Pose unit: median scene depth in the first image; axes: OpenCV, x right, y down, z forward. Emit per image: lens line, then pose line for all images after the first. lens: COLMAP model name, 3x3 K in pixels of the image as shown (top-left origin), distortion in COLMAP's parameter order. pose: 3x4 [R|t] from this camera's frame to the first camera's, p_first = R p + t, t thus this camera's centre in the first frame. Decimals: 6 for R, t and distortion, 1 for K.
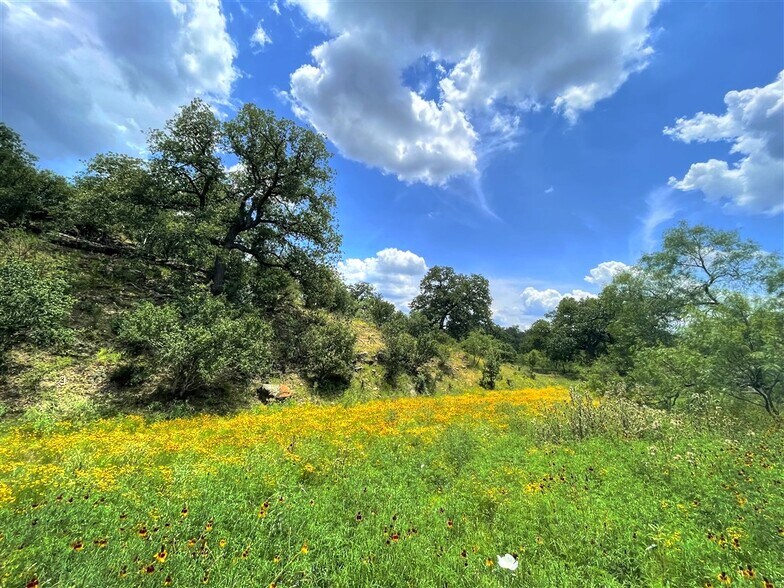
lens RADIAL K [[317.0, 0, 392.0], [0, 317.0, 294.0], [0, 0, 1]] dist [0.001103, 0.000064]
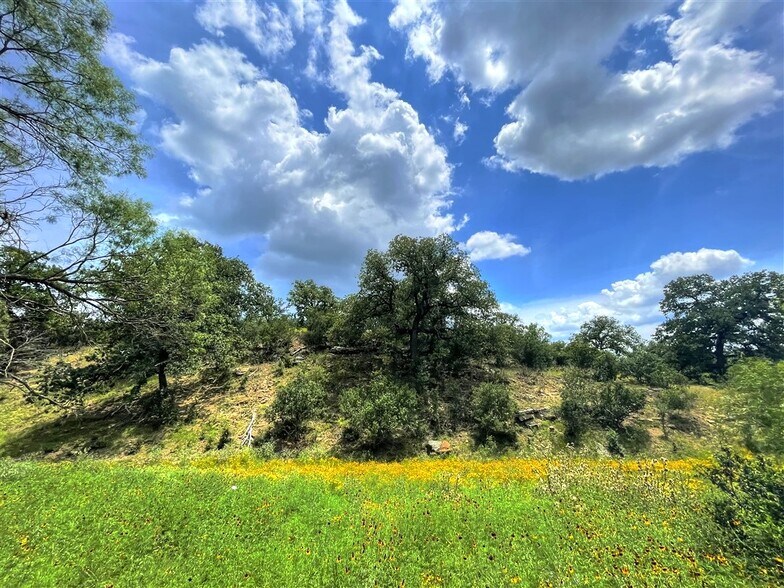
lens RADIAL K [[317.0, 0, 392.0], [0, 317.0, 294.0], [0, 0, 1]] dist [0.001103, 0.000064]
pose [[0.697271, -0.291546, -0.654838, 0.383845], [0.183627, 0.955715, -0.229976, -0.014110], [0.692888, 0.040110, 0.719929, -0.048466]]
